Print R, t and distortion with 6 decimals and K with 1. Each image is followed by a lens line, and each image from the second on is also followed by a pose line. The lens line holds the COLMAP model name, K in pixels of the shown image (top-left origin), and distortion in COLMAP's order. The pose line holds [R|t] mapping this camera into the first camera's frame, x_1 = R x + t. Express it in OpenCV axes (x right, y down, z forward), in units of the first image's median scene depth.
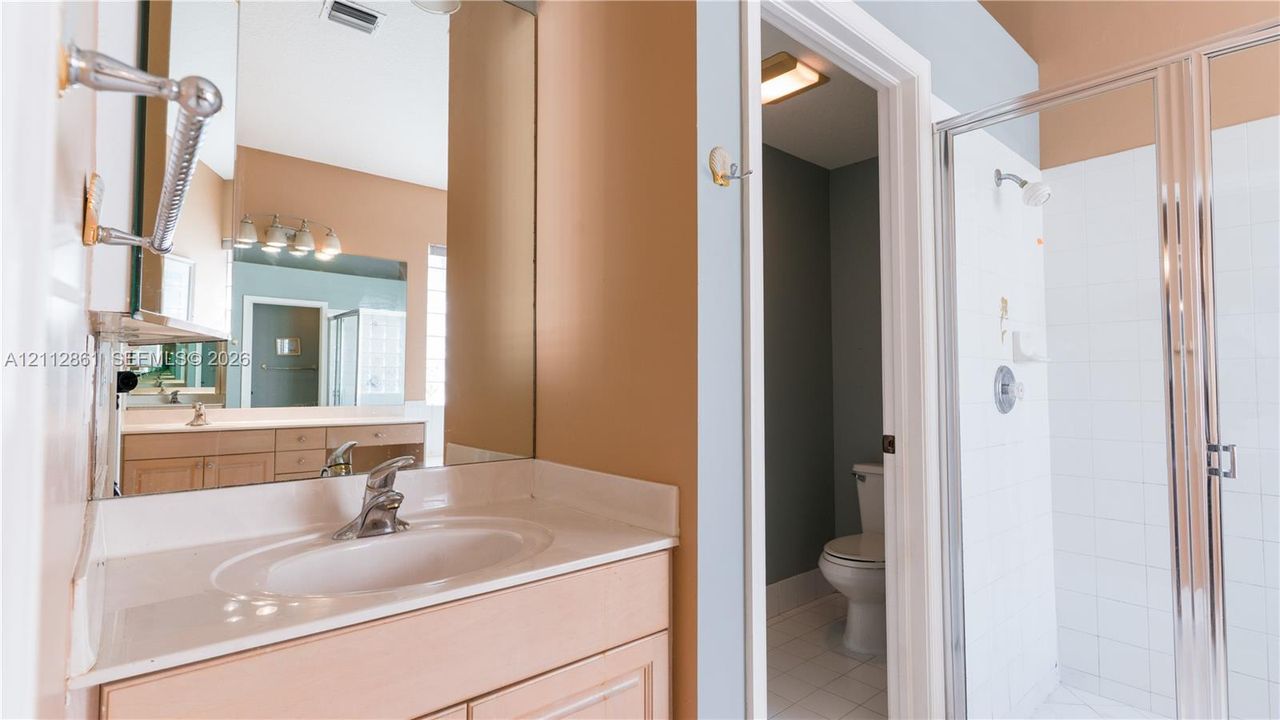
lens RADIAL K [[605.0, 0, 640.0], [0, 605.0, 360.0], [0, 0, 1]] dist [-0.001190, -0.000278]
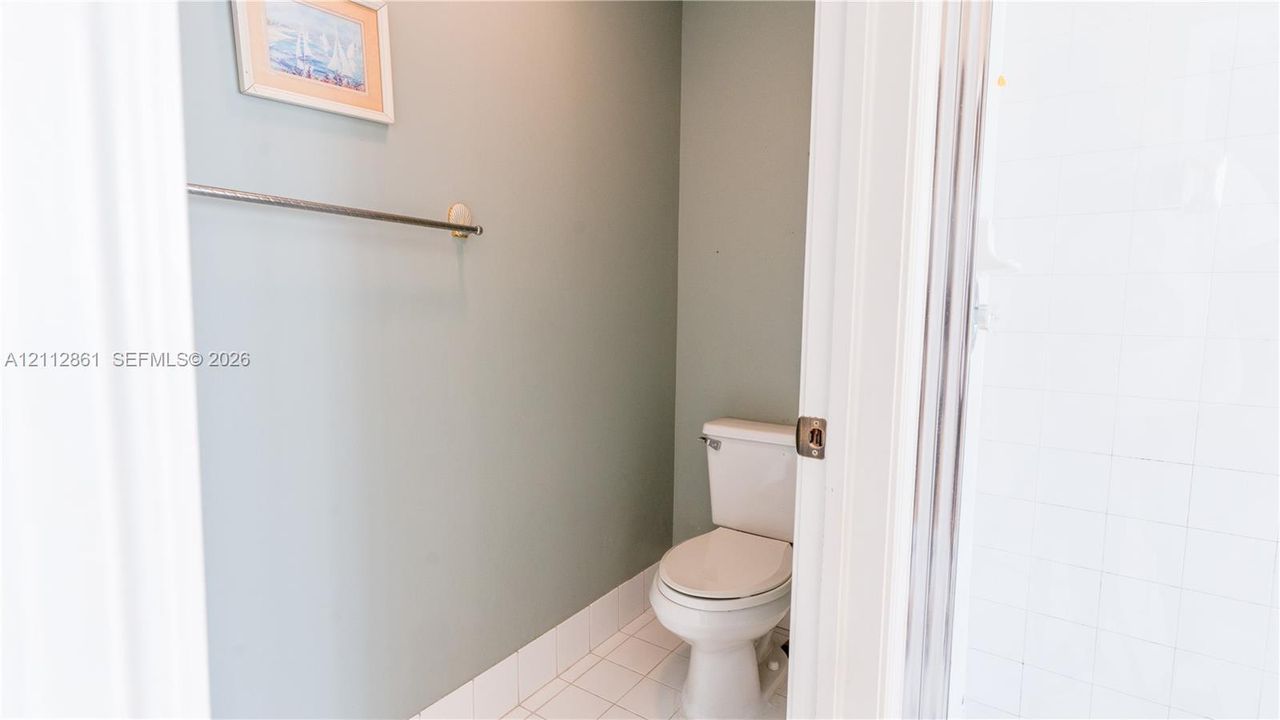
lens RADIAL K [[603.8, 0, 640.0], [0, 603.8, 360.0], [0, 0, 1]] dist [-0.000987, -0.000315]
pose [[0.965271, -0.004303, 0.261215, 0.146607], [-0.029736, 0.991557, 0.126216, 0.025847], [-0.259553, -0.129600, 0.956993, 0.516545]]
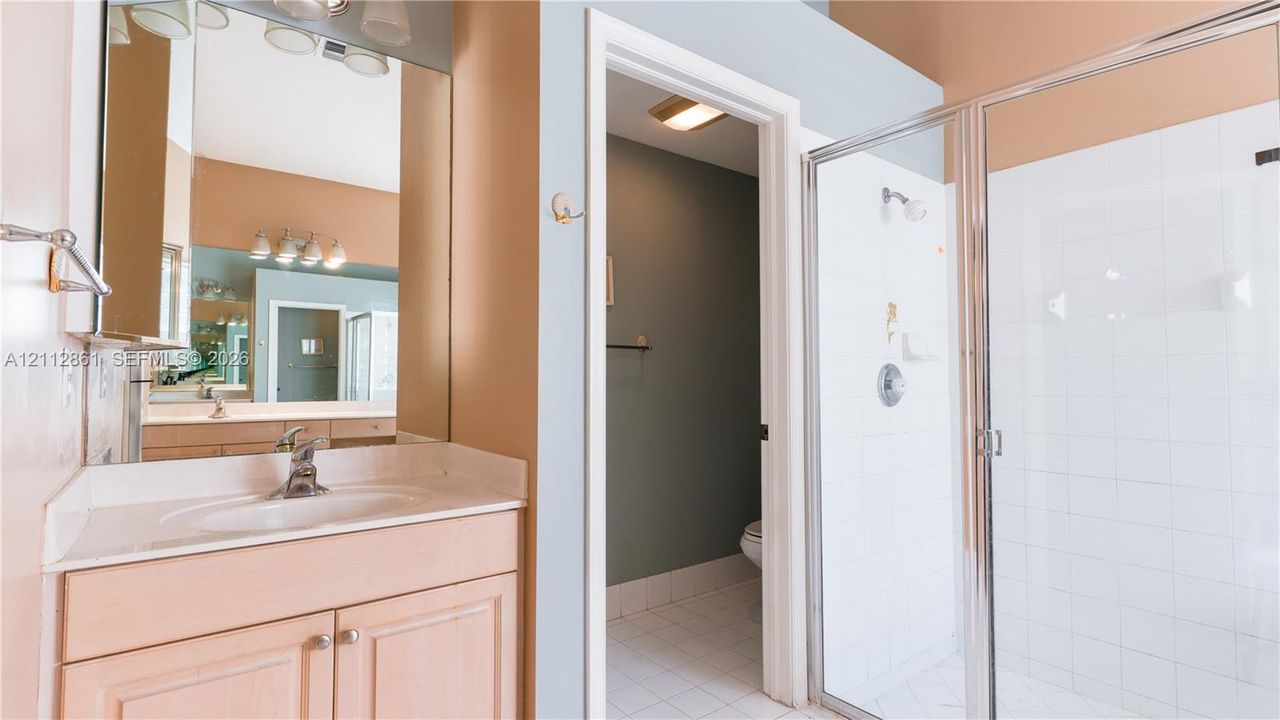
lens RADIAL K [[603.8, 0, 640.0], [0, 603.8, 360.0], [0, 0, 1]] dist [-0.000987, -0.000315]
pose [[0.998529, -0.003162, -0.054130, 0.198481], [0.003460, 0.999979, 0.005400, -0.005095], [0.054111, -0.005579, 0.998519, -0.139002]]
